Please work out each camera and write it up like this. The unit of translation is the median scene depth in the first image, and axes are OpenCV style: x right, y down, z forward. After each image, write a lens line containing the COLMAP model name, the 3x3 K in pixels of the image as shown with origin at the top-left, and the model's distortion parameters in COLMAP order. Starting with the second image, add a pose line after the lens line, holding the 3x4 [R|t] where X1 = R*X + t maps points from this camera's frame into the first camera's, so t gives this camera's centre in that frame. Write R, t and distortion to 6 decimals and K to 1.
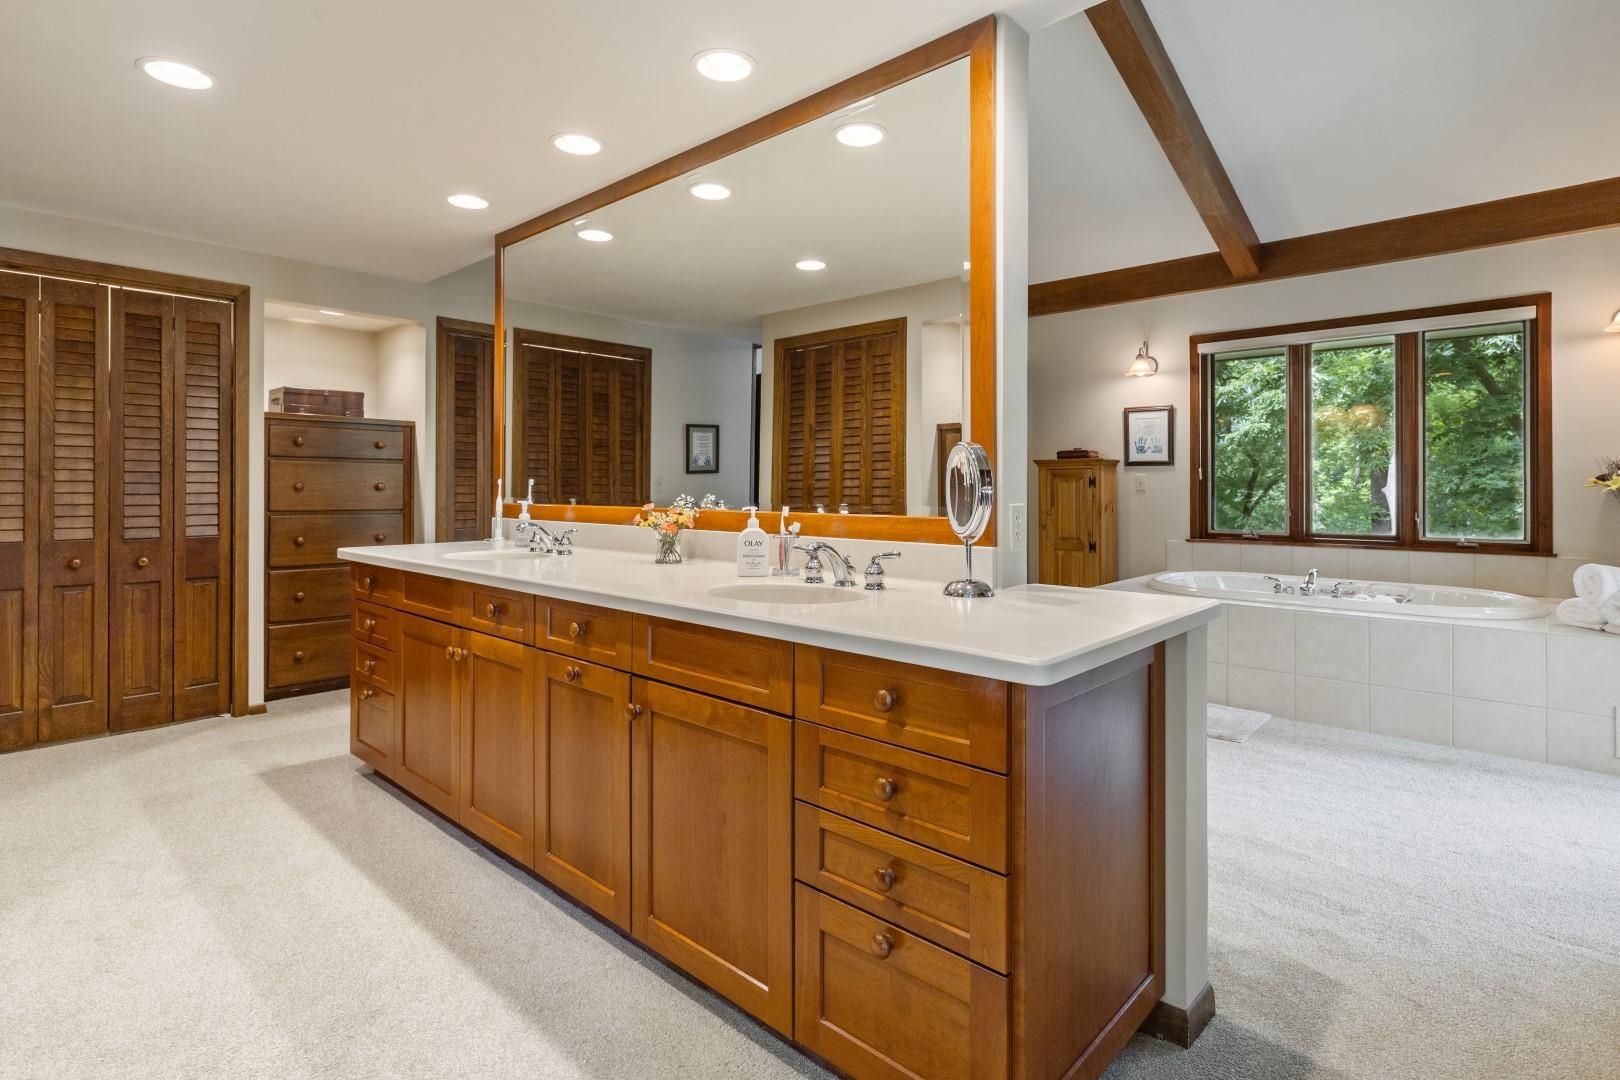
lens RADIAL K [[806.9, 0, 770.2], [0, 806.9, 477.8], [0, 0, 1]] dist [0.002319, 0.001733]
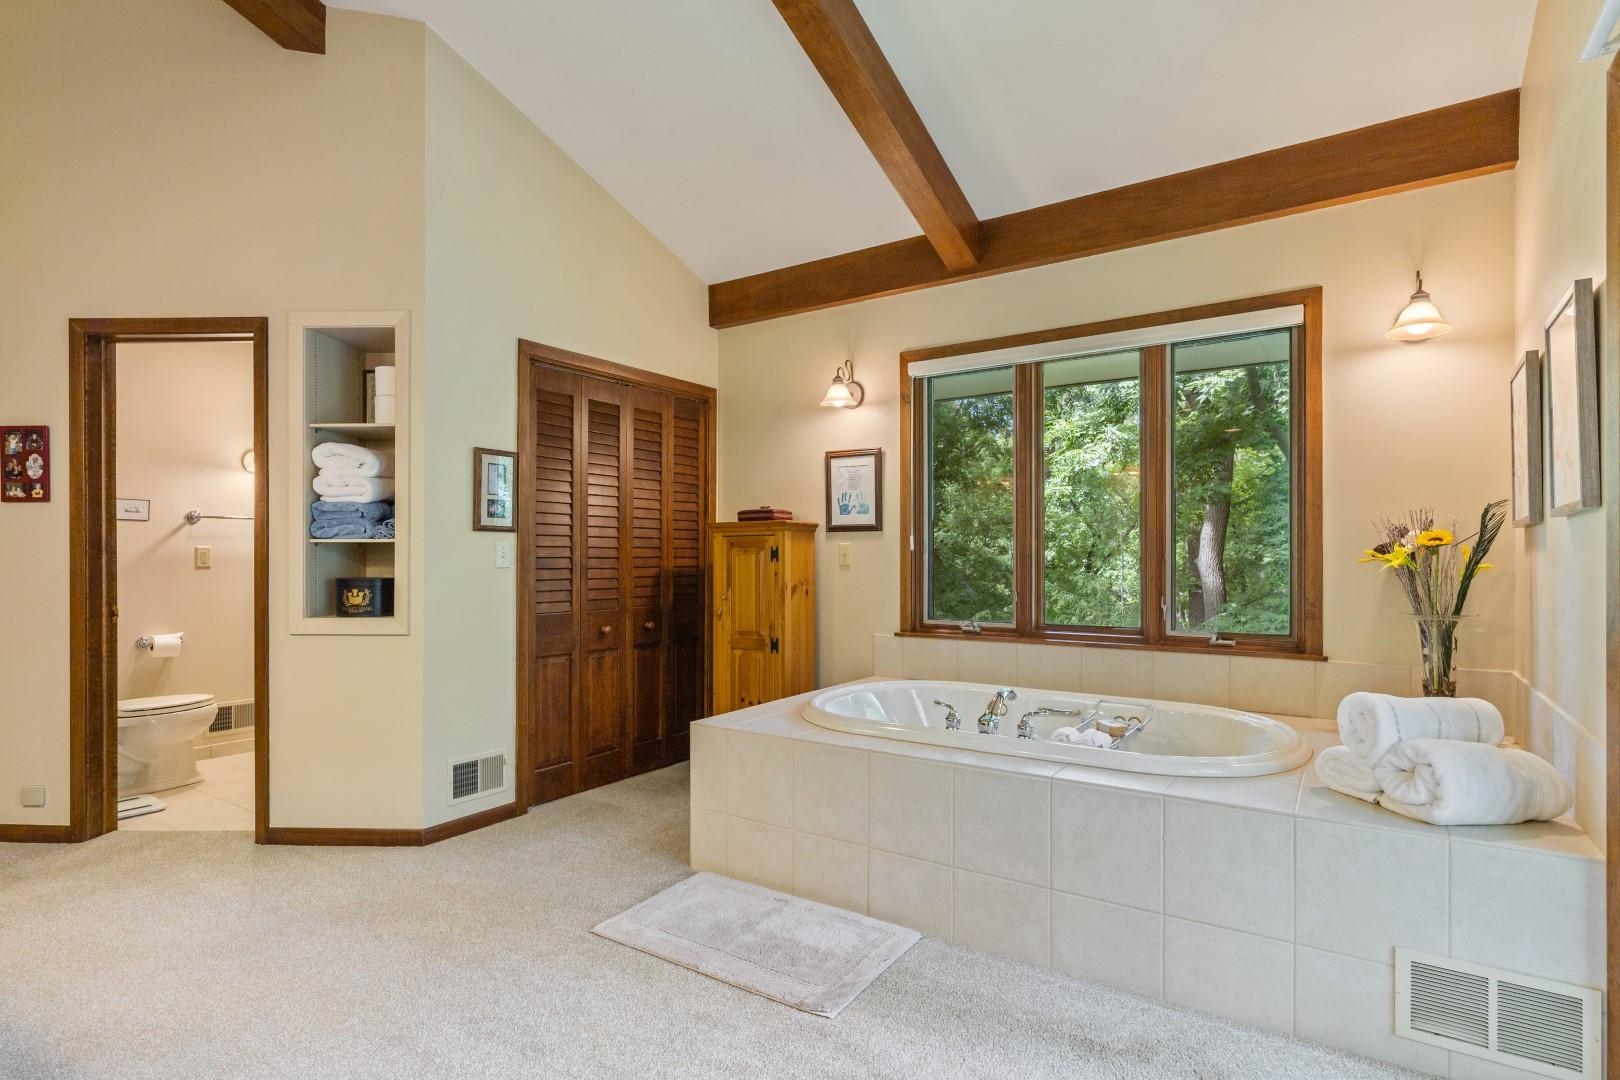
lens RADIAL K [[806.9, 0, 813.5], [0, 806.9, 548.5], [0, 0, 1]] dist [0.002319, 0.001733]
pose [[0.984569, 0.000543, 0.174994, 0.317950], [-0.000897, 0.999998, 0.001944, -0.001036], [-0.174992, -0.002071, 0.984568, 0.301210]]
